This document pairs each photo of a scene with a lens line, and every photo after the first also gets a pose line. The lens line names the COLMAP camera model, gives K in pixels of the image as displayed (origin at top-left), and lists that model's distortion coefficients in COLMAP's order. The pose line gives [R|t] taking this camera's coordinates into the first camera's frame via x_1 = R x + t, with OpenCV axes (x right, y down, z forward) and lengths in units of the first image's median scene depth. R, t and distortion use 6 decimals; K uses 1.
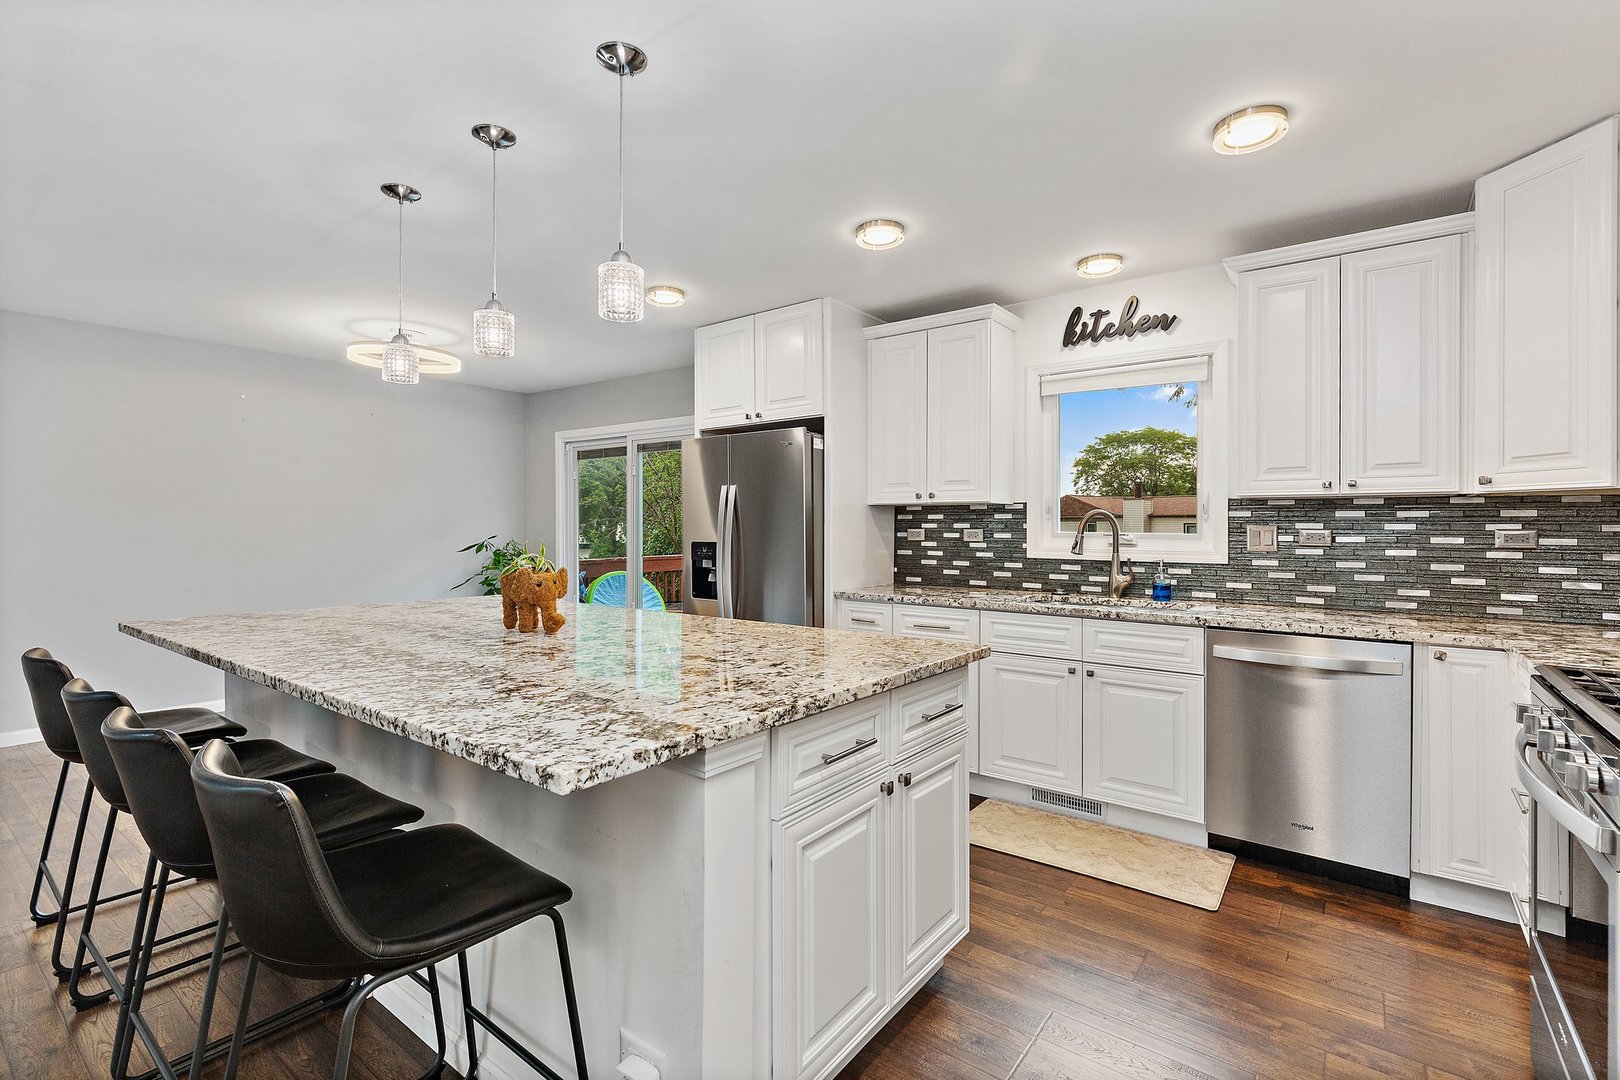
lens RADIAL K [[736.9, 0, 802.1], [0, 736.9, 534.1], [0, 0, 1]] dist [0.008741, -0.000915]
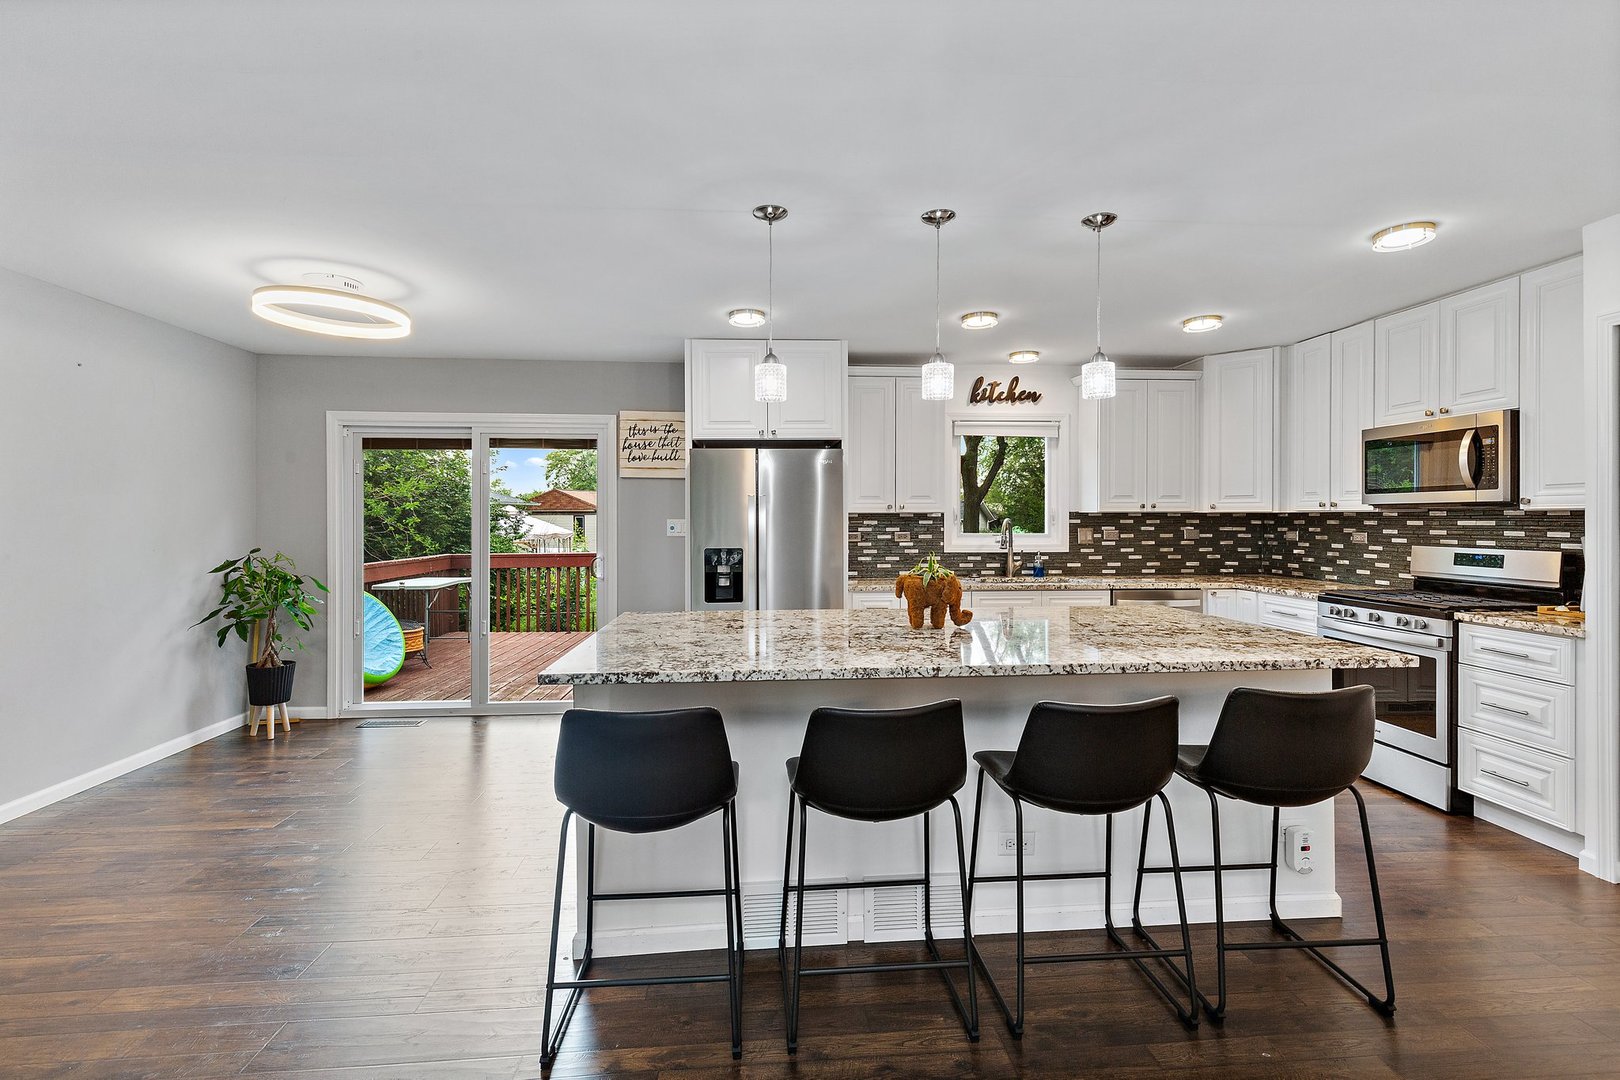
lens RADIAL K [[736.9, 0, 802.1], [0, 736.9, 534.1], [0, 0, 1]] dist [0.008741, -0.000915]
pose [[0.748448, -0.016887, 0.662979, -0.900850], [0.012308, 0.999857, 0.011573, -0.023965], [-0.663080, -0.000502, 0.748549, 0.166374]]
